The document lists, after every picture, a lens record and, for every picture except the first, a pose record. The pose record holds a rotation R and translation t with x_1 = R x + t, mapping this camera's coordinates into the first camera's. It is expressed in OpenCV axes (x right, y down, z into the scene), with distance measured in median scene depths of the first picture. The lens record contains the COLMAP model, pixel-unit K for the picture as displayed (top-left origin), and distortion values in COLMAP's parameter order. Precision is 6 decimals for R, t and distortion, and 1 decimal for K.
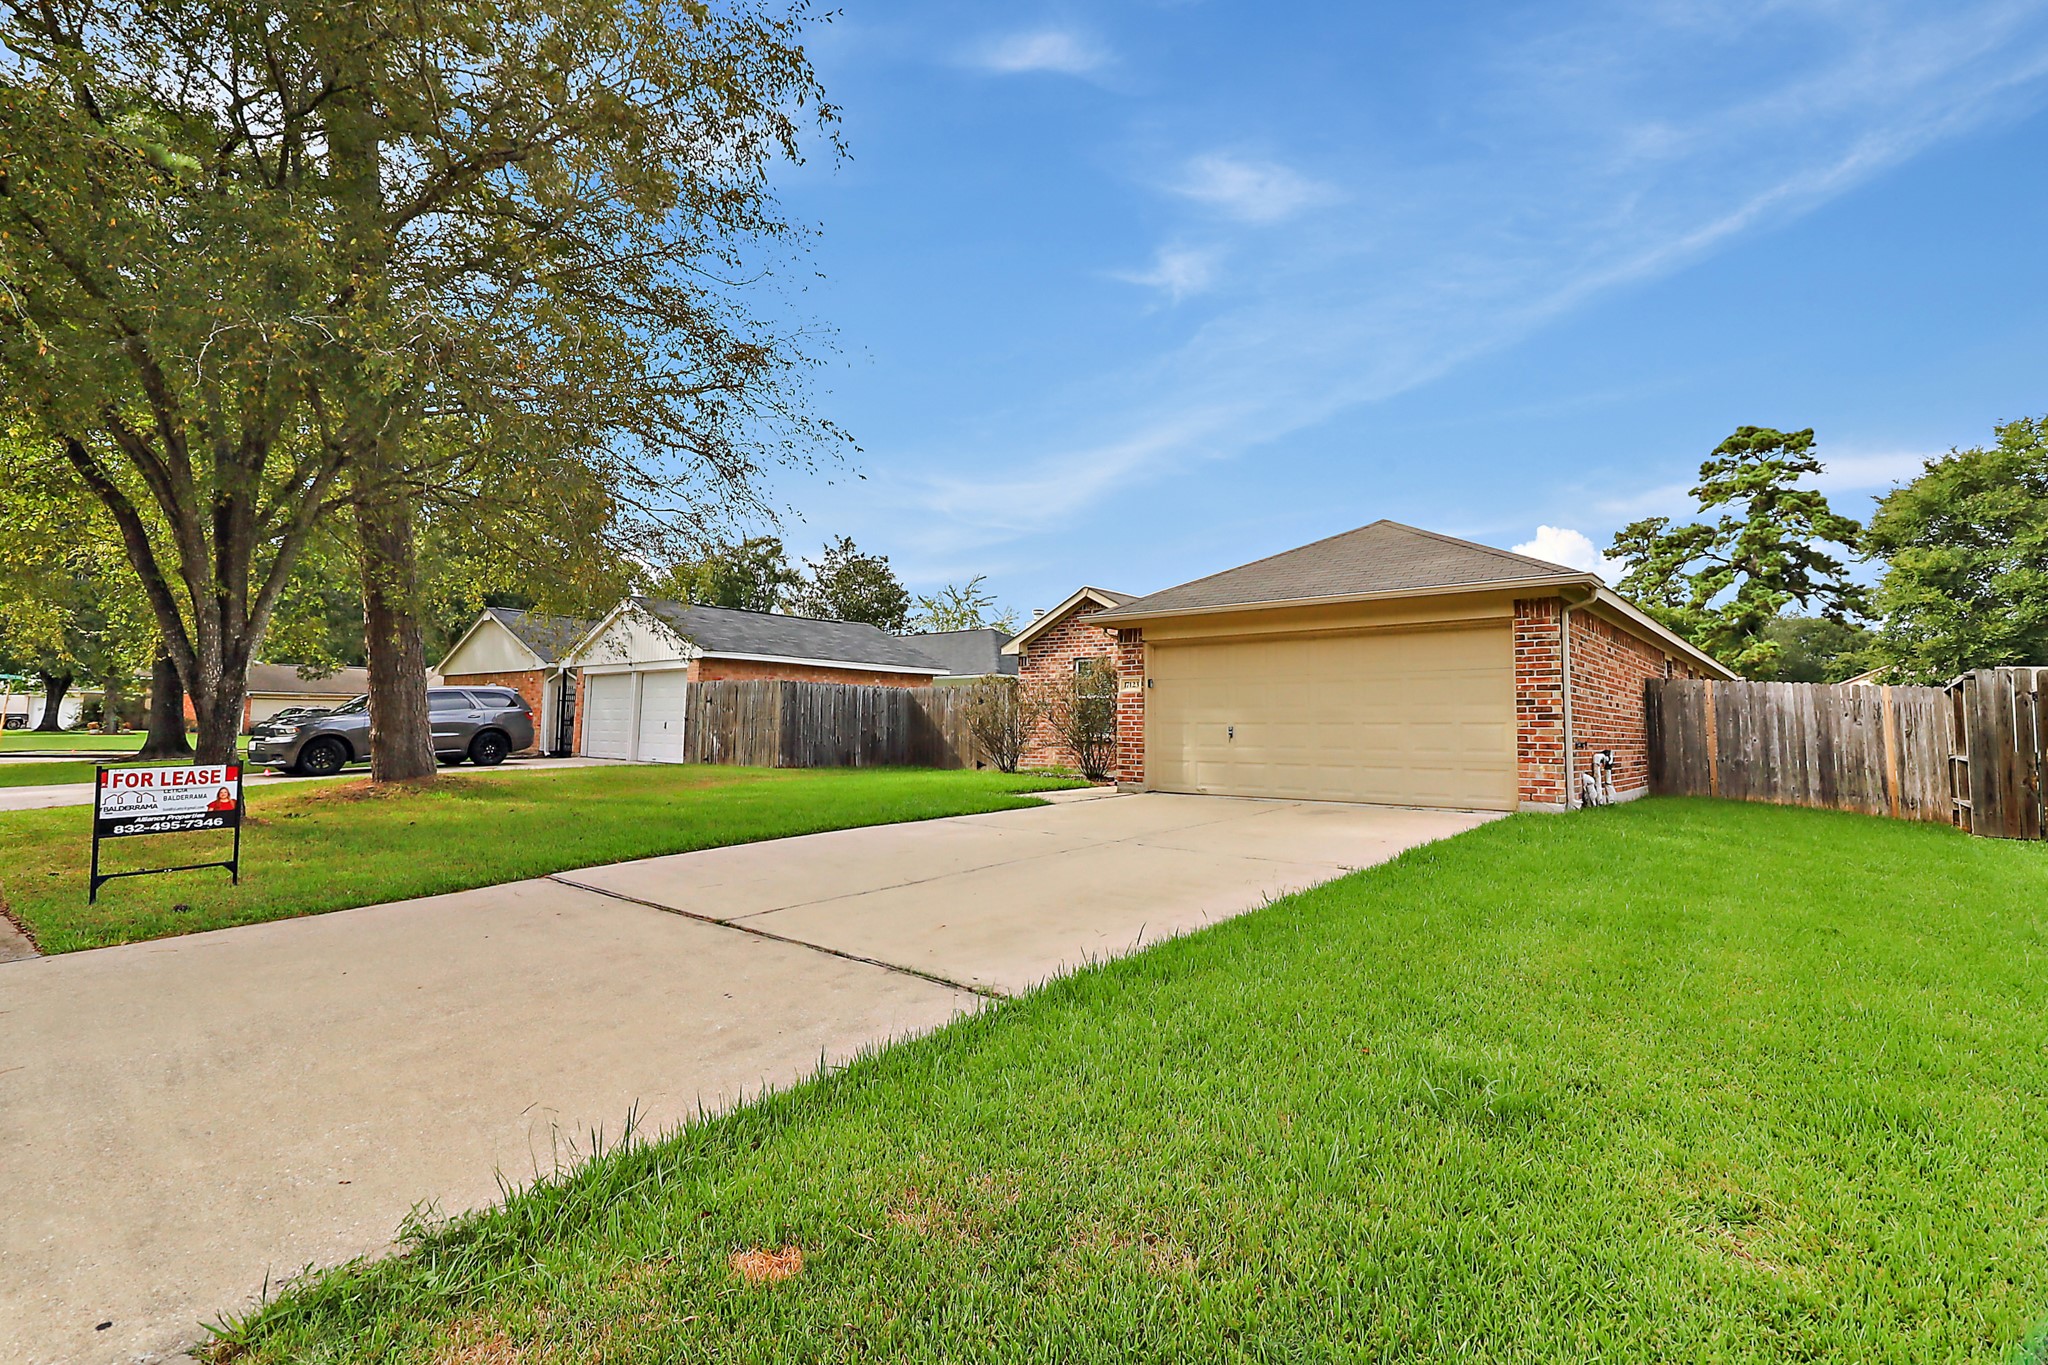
lens RADIAL K [[938.6, 0, 1025.9], [0, 938.6, 626.2], [0, 0, 1]] dist [0.000844, 0.000153]
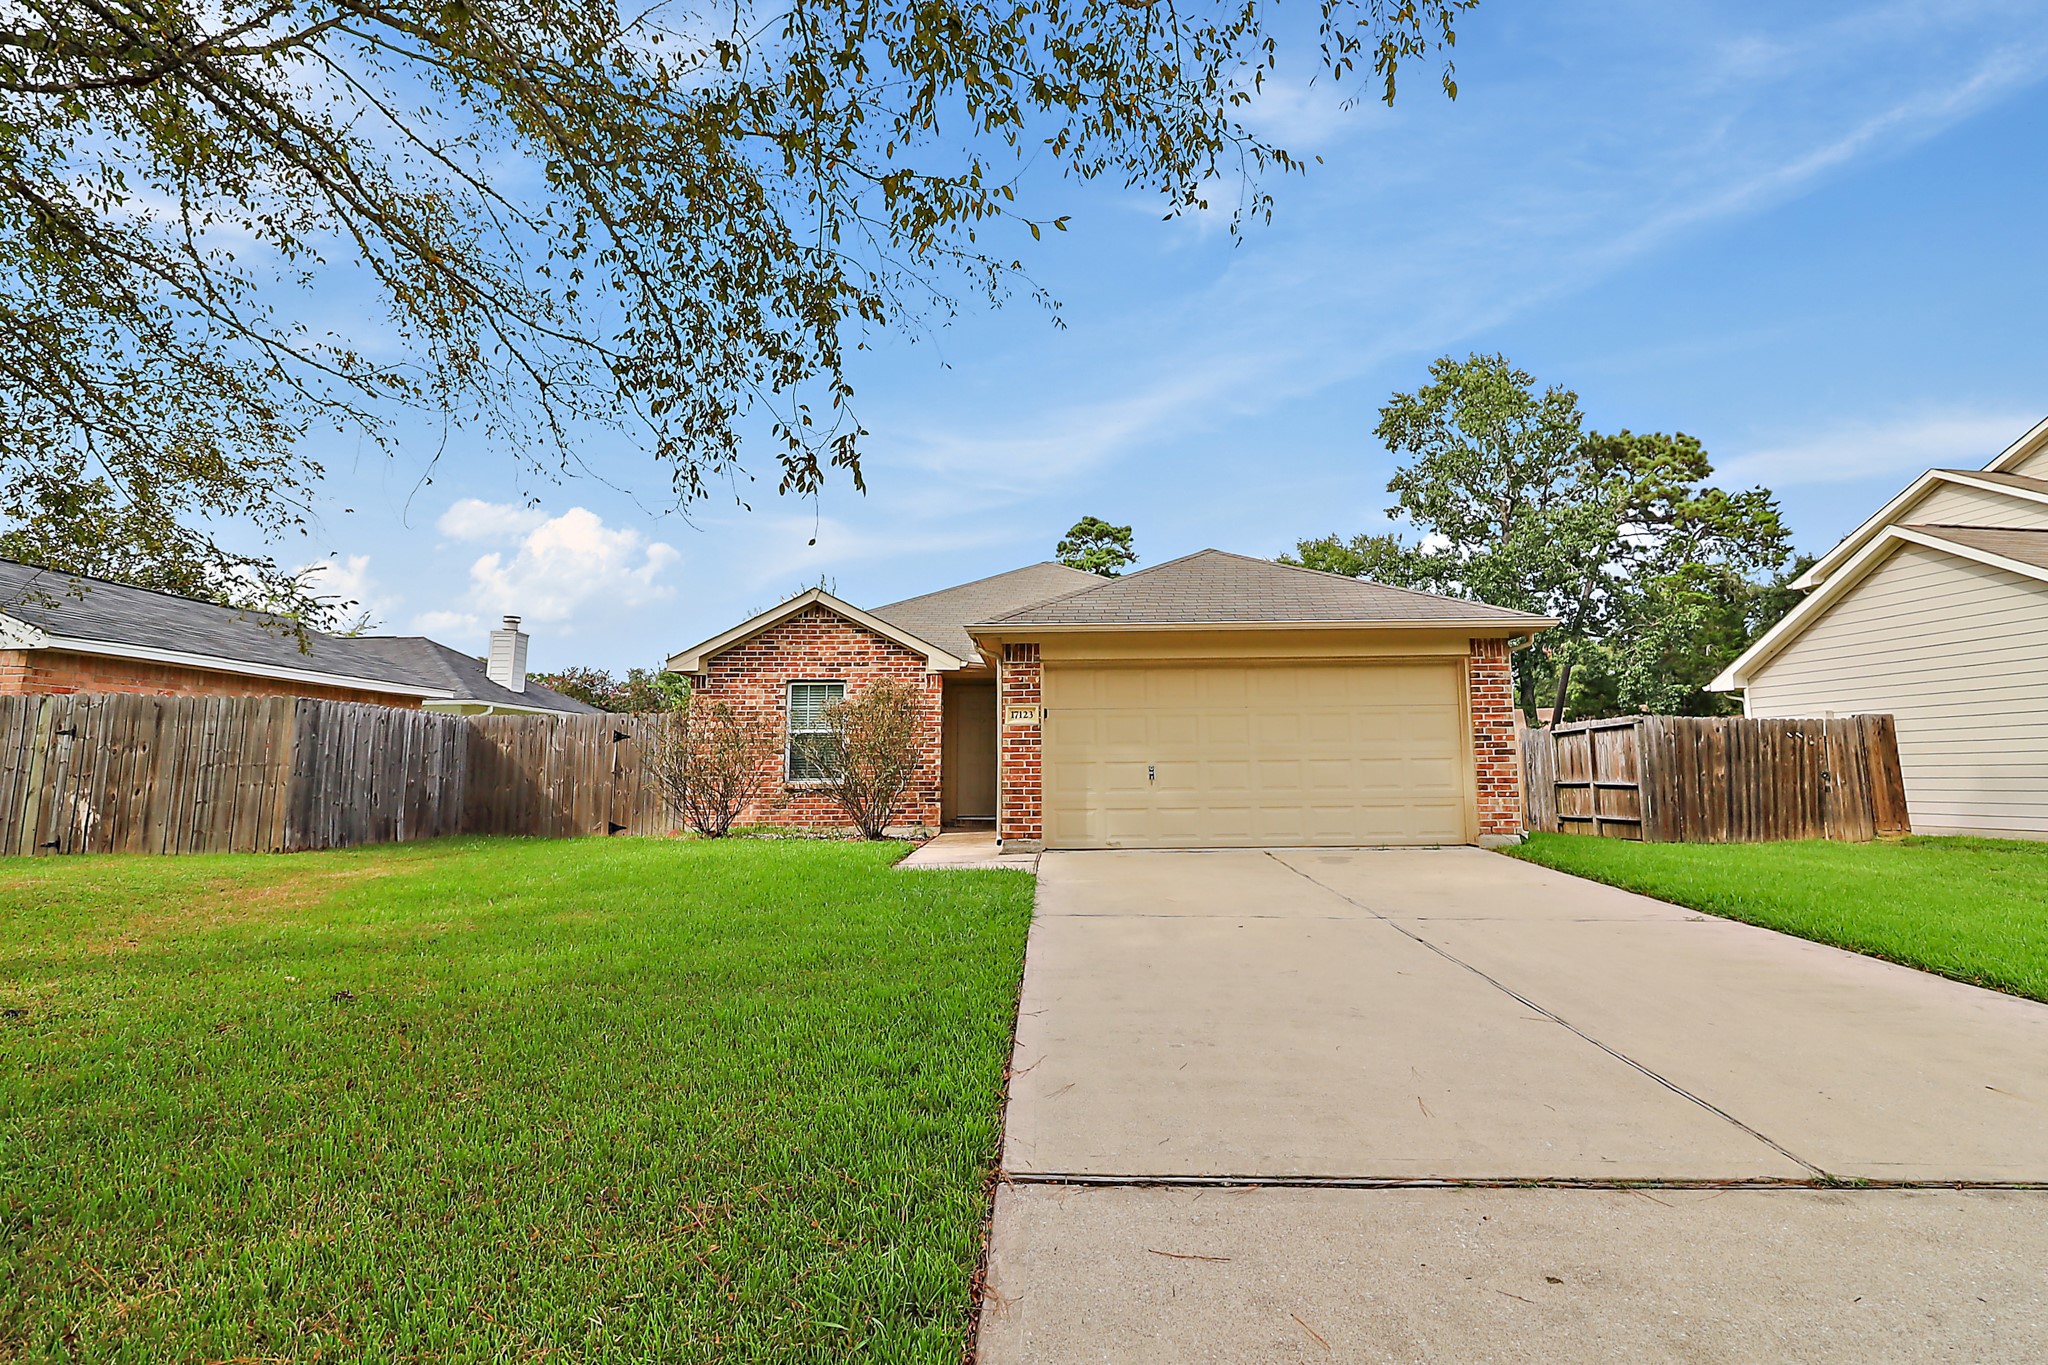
lens RADIAL K [[974.2, 0, 1029.9], [0, 974.2, 621.5], [0, 0, 1]] dist [0.001003, -0.000074]
pose [[0.773125, 0.081668, 0.628974, -0.310095], [-0.053566, 0.996540, -0.063552, 0.027529], [-0.631988, 0.015442, 0.774824, 0.275445]]
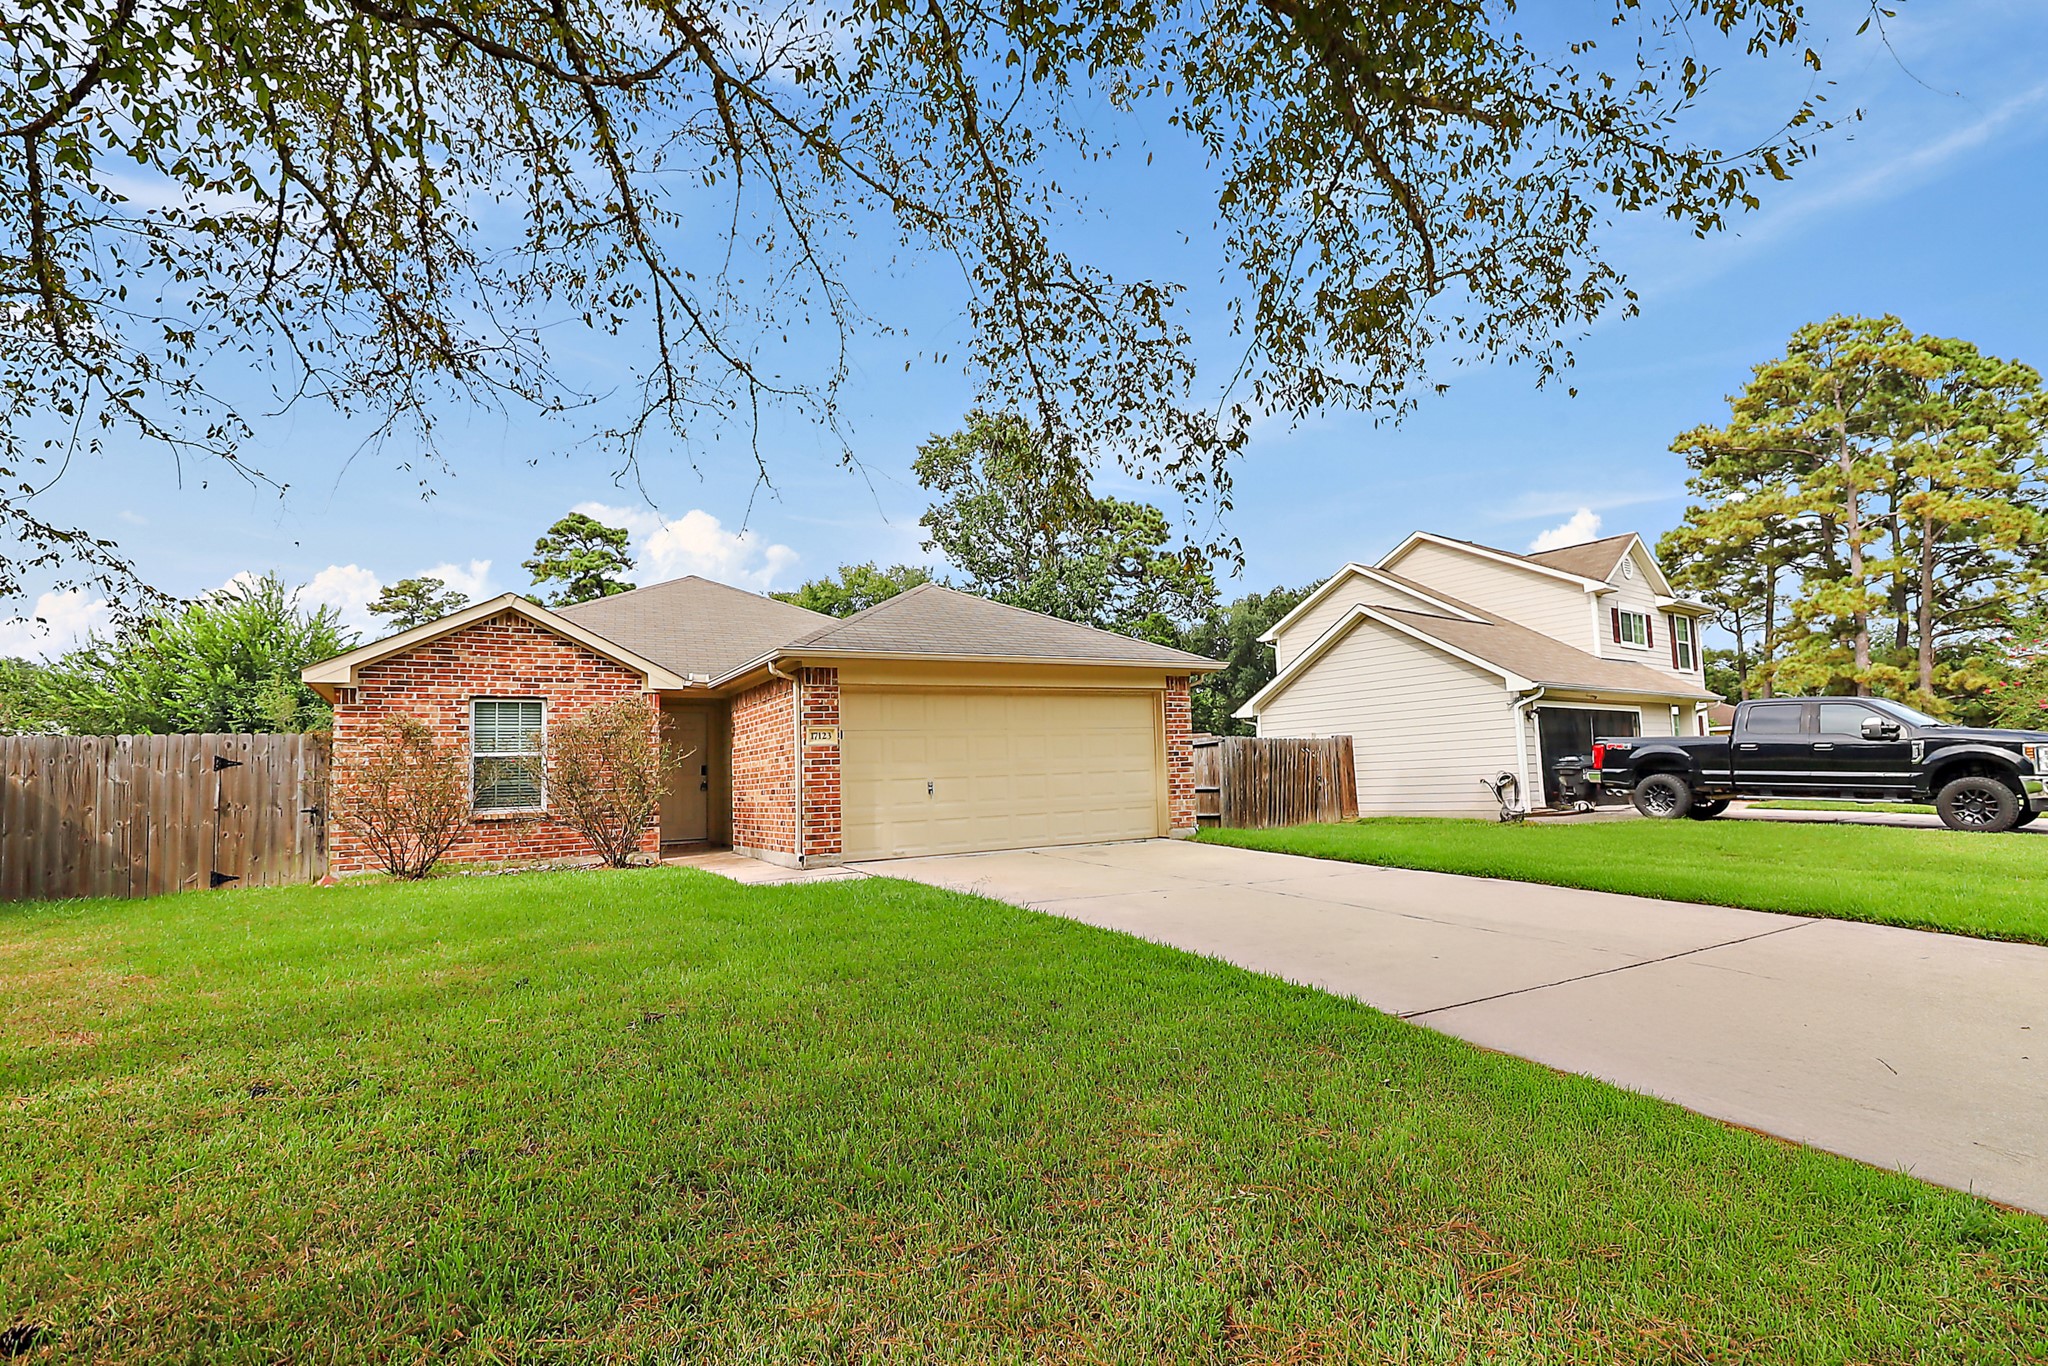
lens RADIAL K [[999.7, 0, 1039.9], [0, 999.7, 684.4], [0, 0, 1]] dist [0.000838, 0.000236]
pose [[0.333227, 0.069515, 0.940281, -0.497996], [-0.062435, 0.996716, -0.051561, 0.038793], [-0.940777, -0.041525, 0.336473, 0.404311]]
